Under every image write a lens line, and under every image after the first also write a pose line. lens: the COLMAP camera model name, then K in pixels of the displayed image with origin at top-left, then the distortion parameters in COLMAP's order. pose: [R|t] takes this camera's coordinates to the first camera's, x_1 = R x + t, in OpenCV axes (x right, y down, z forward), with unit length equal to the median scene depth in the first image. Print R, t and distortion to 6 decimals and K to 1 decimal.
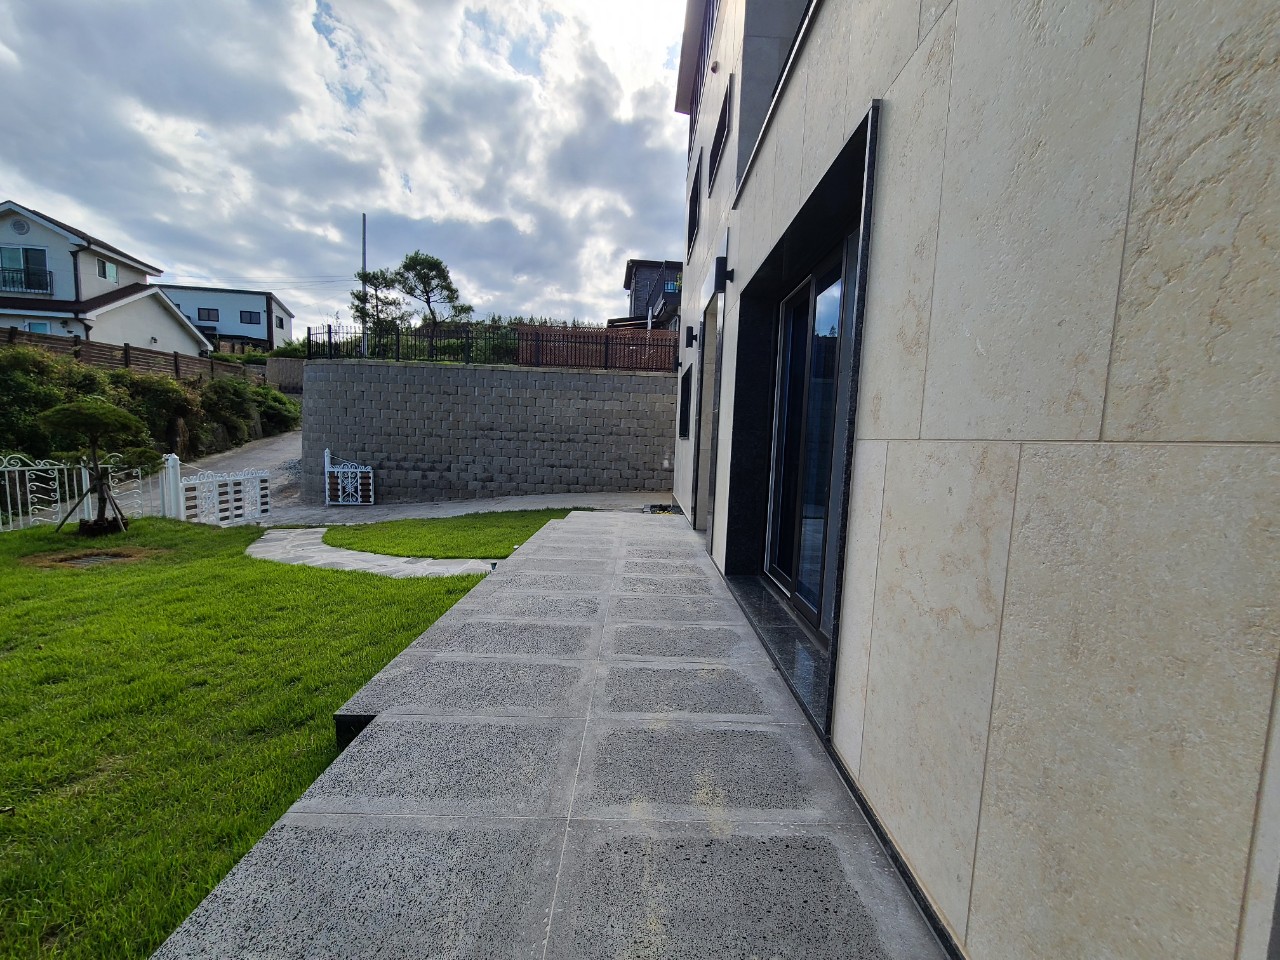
lens RADIAL K [[523.1, 0, 650.6], [0, 523.1, 488.5], [0, 0, 1]] dist [-0.003650, -0.000582]
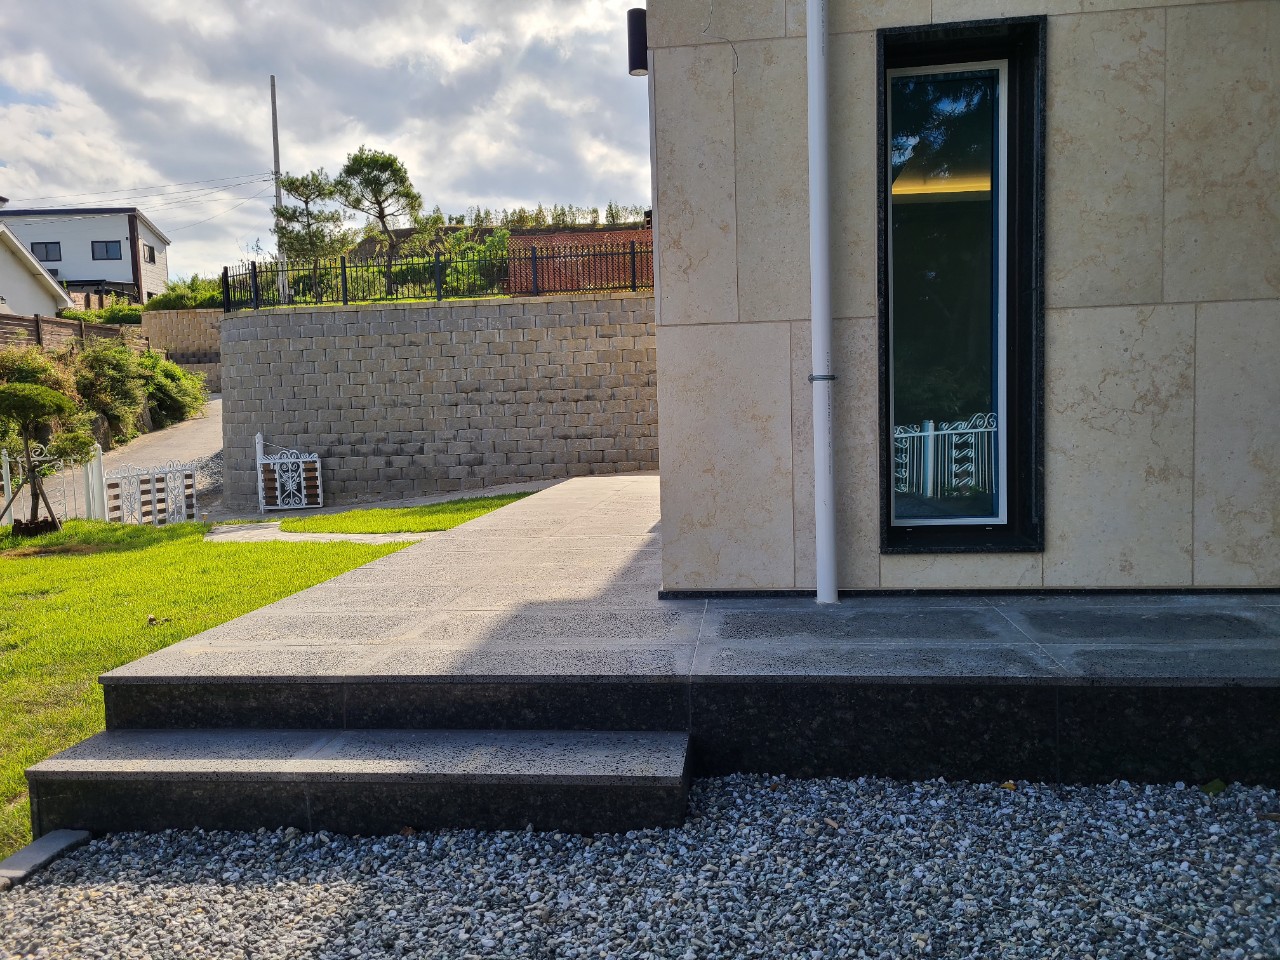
lens RADIAL K [[959.0, 0, 633.3], [0, 959.0, 474.1], [0, 0, 1]] dist [0.042314, -0.005399]
pose [[0.987155, -0.059524, -0.148265, 0.085621], [0.055862, 0.998025, -0.028749, 0.047838], [0.149683, 0.020098, 0.988530, -0.237625]]
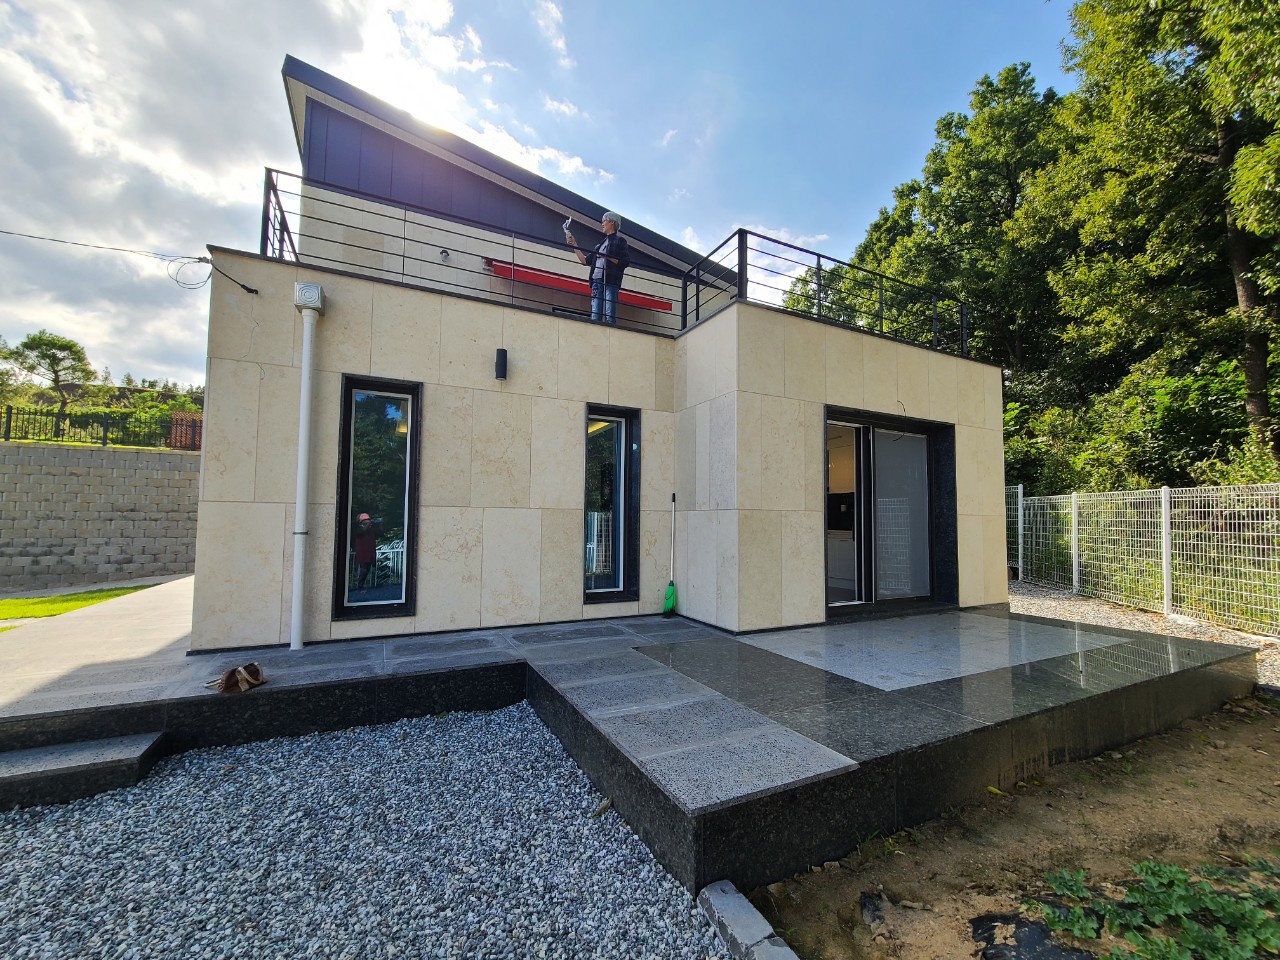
lens RADIAL K [[521.0, 0, 638.1], [0, 521.0, 493.4], [0, 0, 1]] dist [-0.000842, -0.000178]
pose [[0.904055, -0.005844, 0.427376, 0.144608], [0.065641, 0.989943, -0.125319, 0.043023], [-0.422345, 0.141349, 0.895346, -0.305533]]
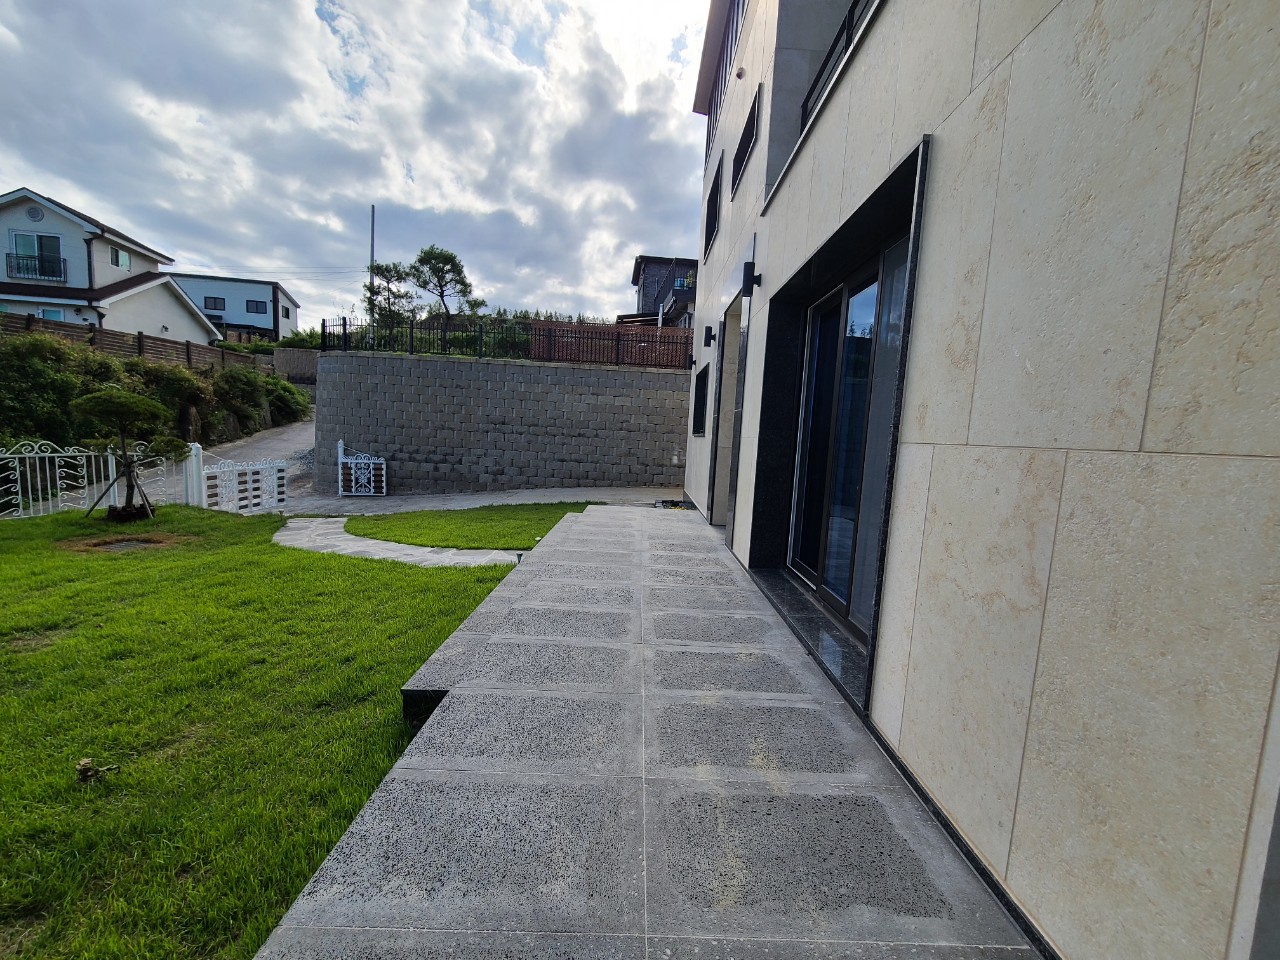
lens RADIAL K [[522.4, 0, 651.9], [0, 522.4, 489.9], [0, 0, 1]] dist [-0.005184, -0.000401]
pose [[0.999873, 0.015857, 0.001454, -0.016047], [-0.015872, 0.999813, 0.011024, 0.000139], [-0.001279, -0.011046, 0.999938, -0.012217]]
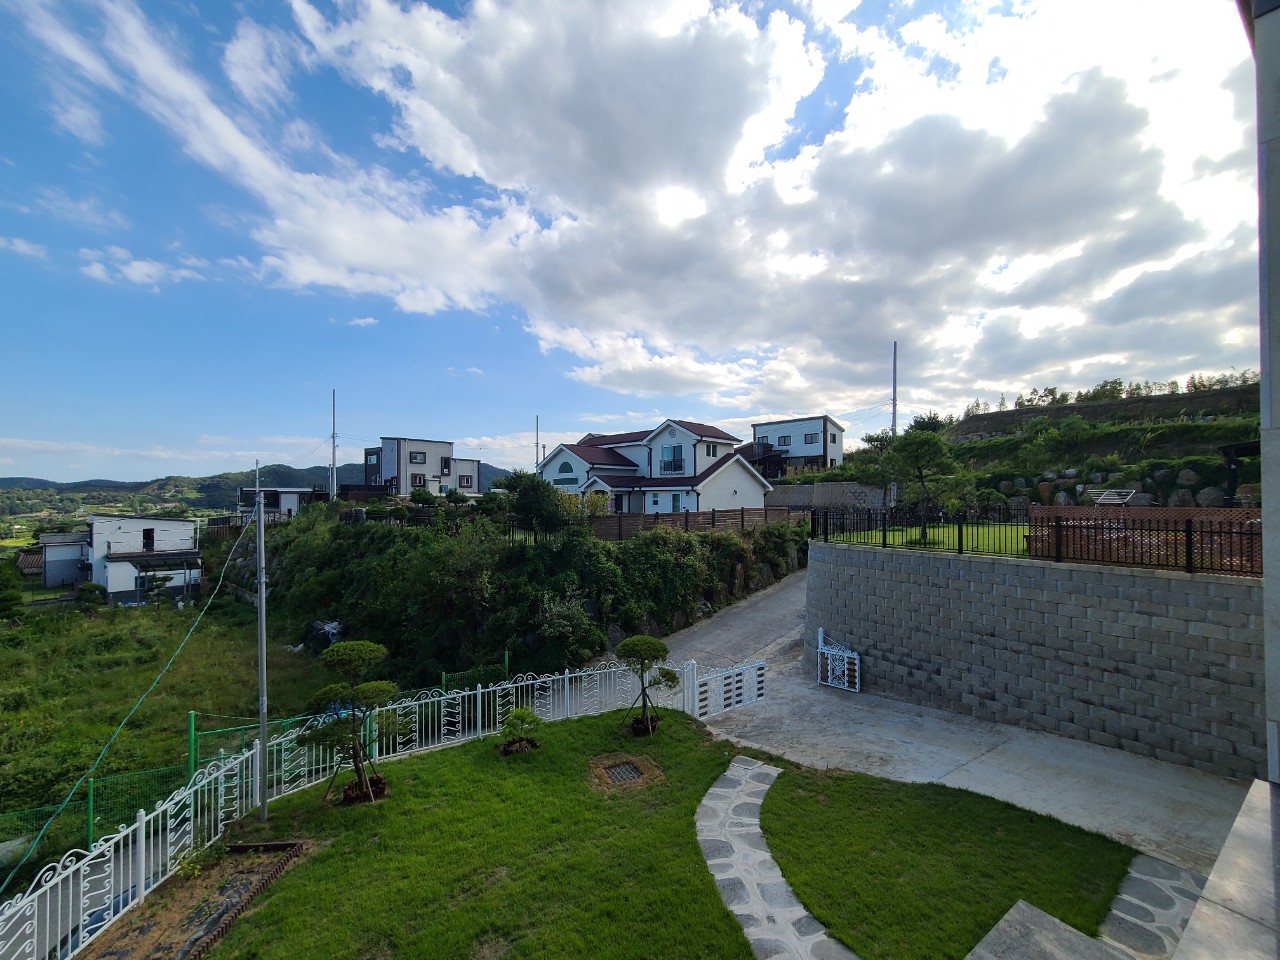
lens RADIAL K [[527.9, 0, 648.5], [0, 527.9, 496.2], [0, 0, 1]] dist [-0.000968, -0.003152]
pose [[0.561088, -0.040889, -0.826746, 0.078499], [-0.059256, 0.994233, -0.089388, -0.223660], [0.825633, 0.099145, 0.555429, 0.093690]]
